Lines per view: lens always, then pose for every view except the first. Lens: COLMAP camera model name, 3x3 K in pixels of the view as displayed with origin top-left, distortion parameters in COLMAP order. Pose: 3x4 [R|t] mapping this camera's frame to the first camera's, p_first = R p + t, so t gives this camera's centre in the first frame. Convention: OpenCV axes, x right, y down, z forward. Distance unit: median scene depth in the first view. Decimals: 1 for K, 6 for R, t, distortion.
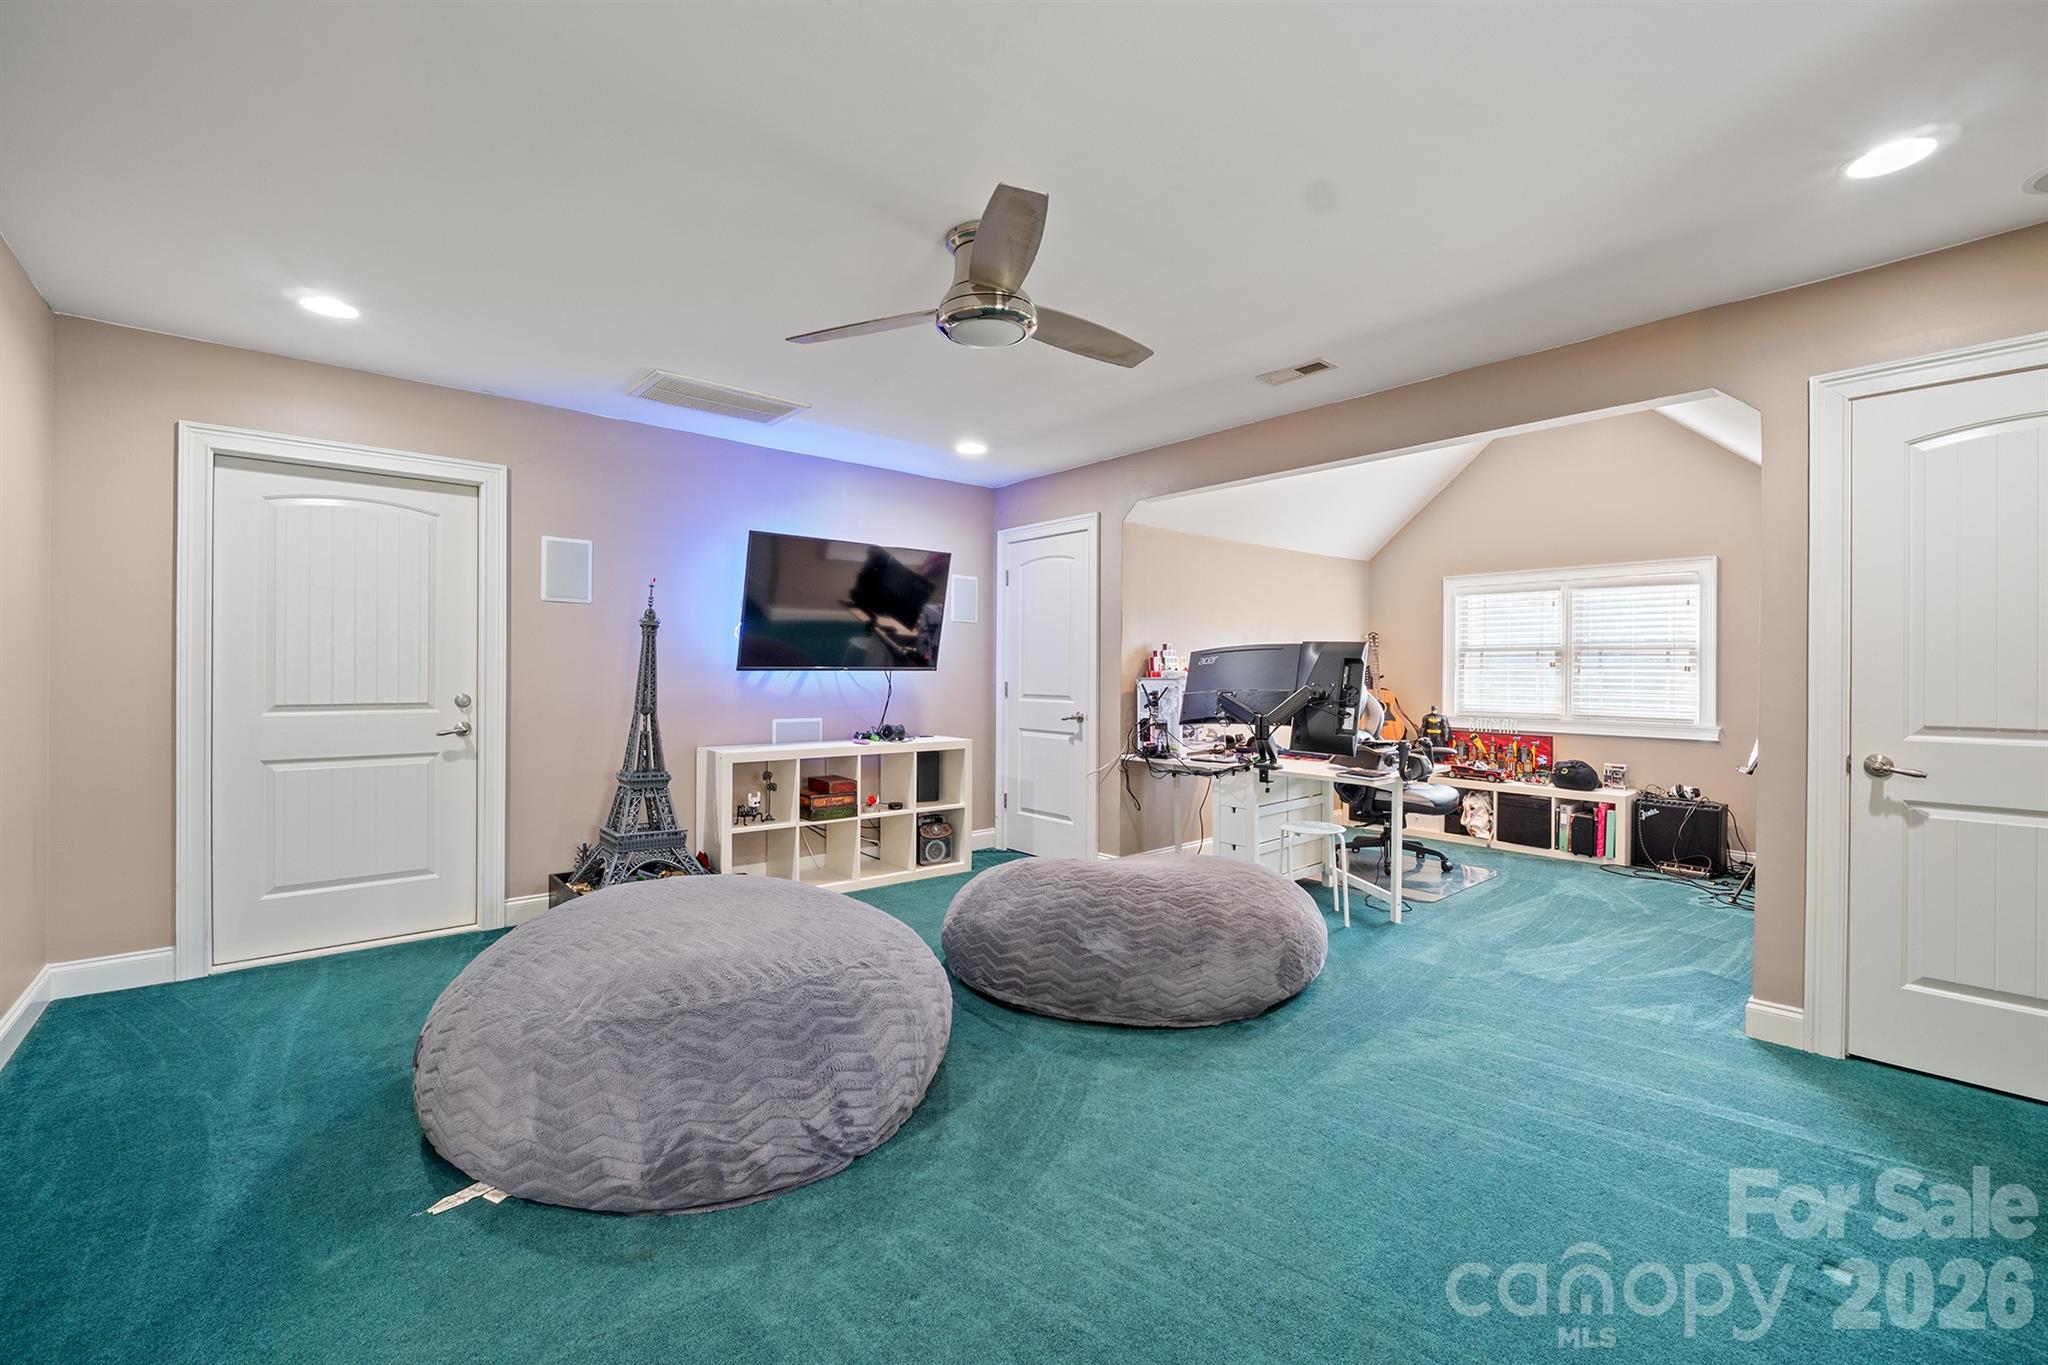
lens RADIAL K [[876.8, 0, 1024.0], [0, 876.8, 682.5], [0, 0, 1]] dist [-0.007115, -0.000192]
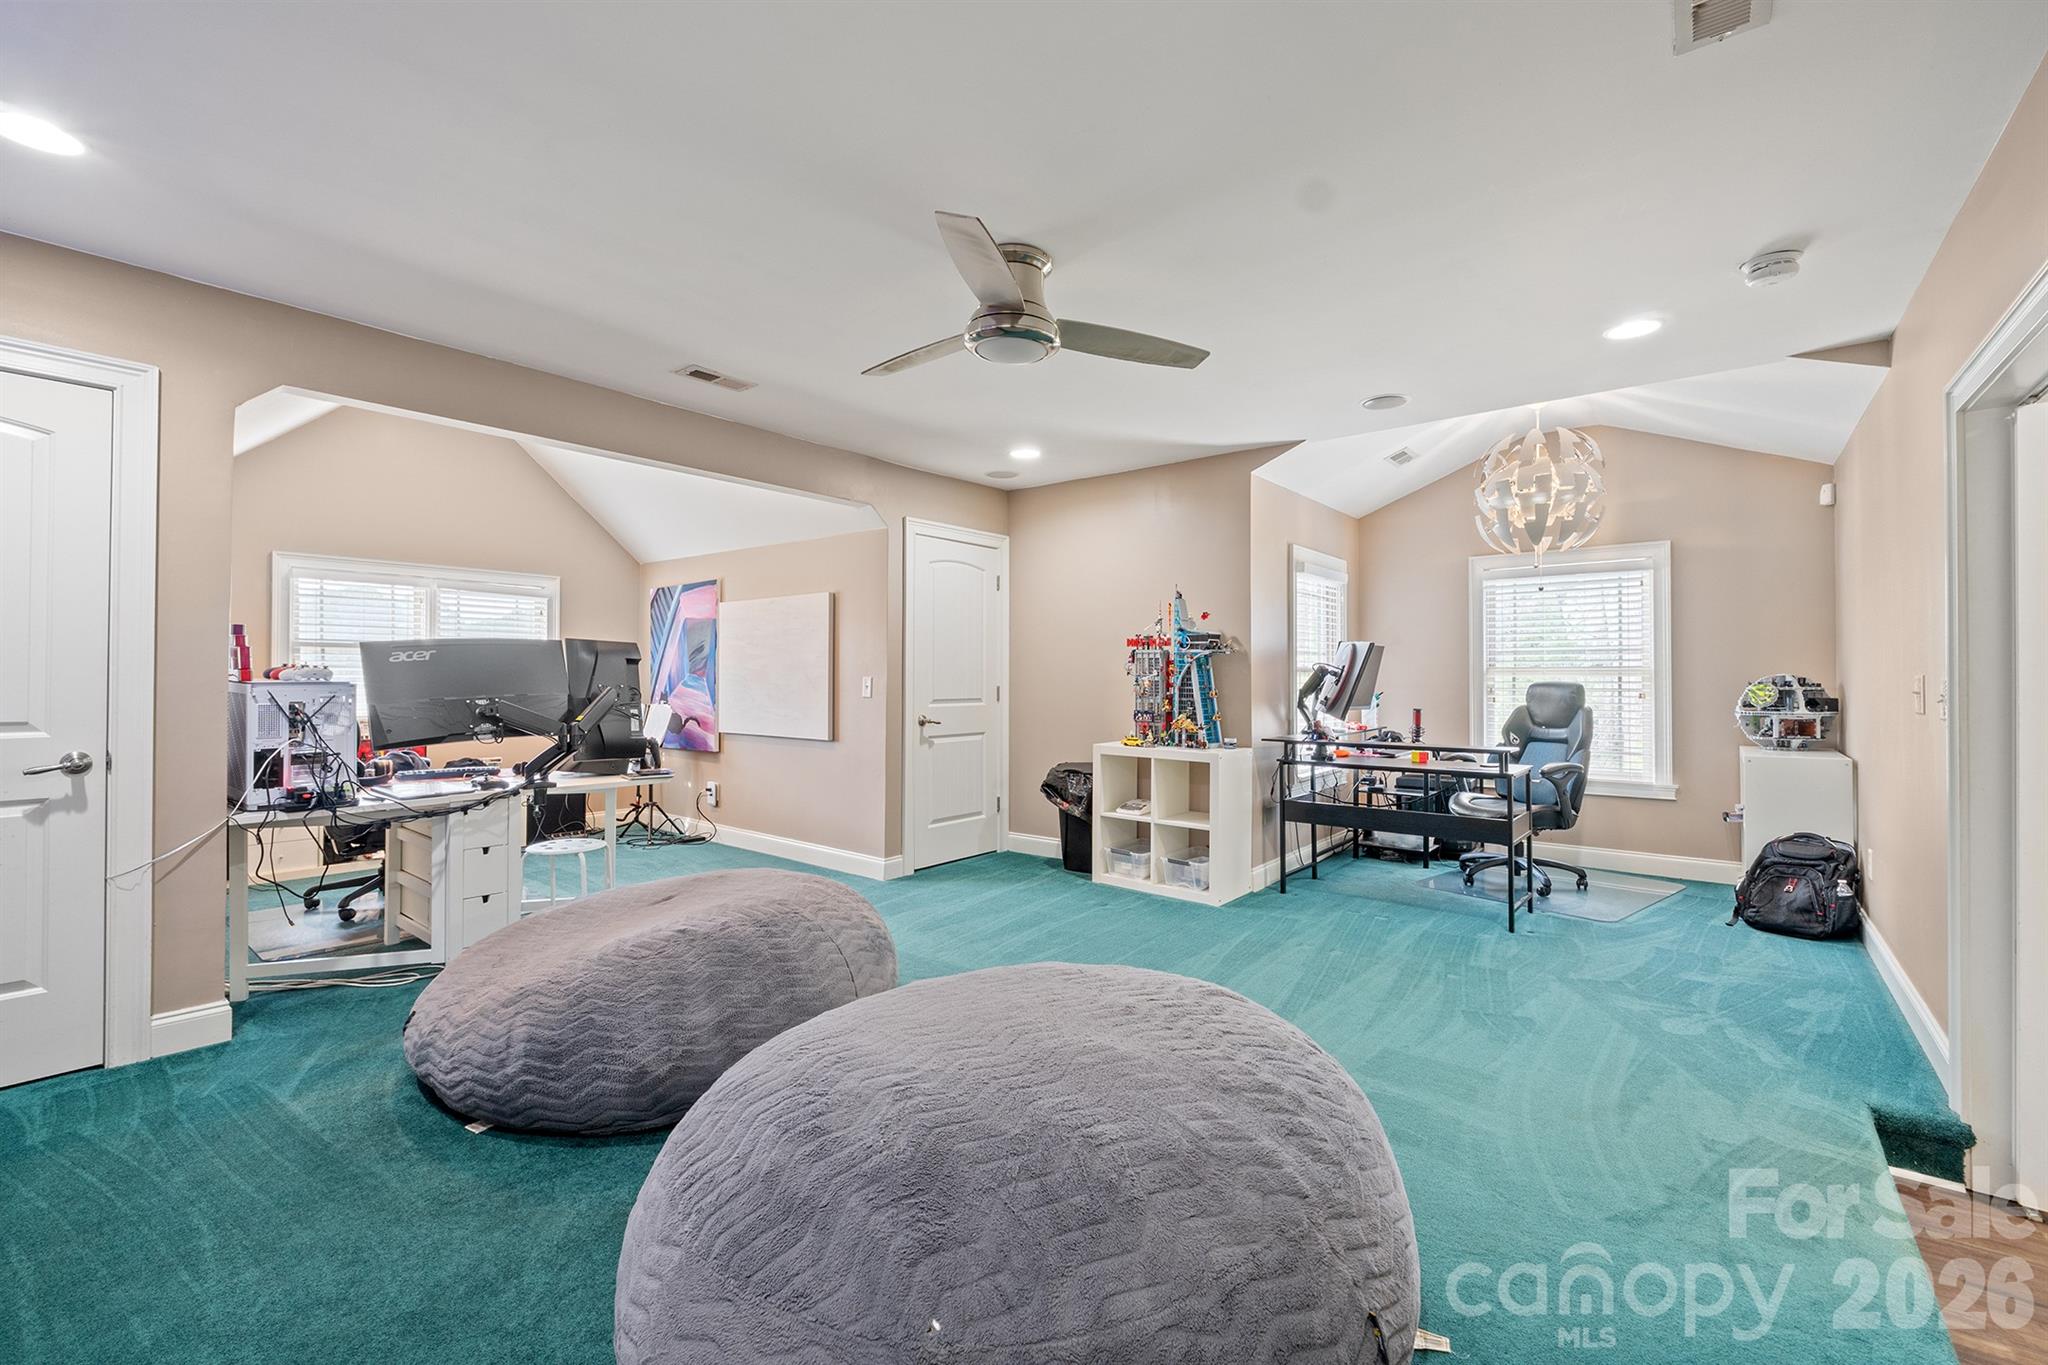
lens RADIAL K [[876.8, 0, 1024.0], [0, 876.8, 682.5], [0, 0, 1]] dist [-0.007115, -0.000192]
pose [[-0.204452, -0.011723, 0.978806, -0.557402], [0.007429, 0.999881, 0.013527, -0.009201], [-0.978848, 0.010037, -0.204341, 0.627964]]
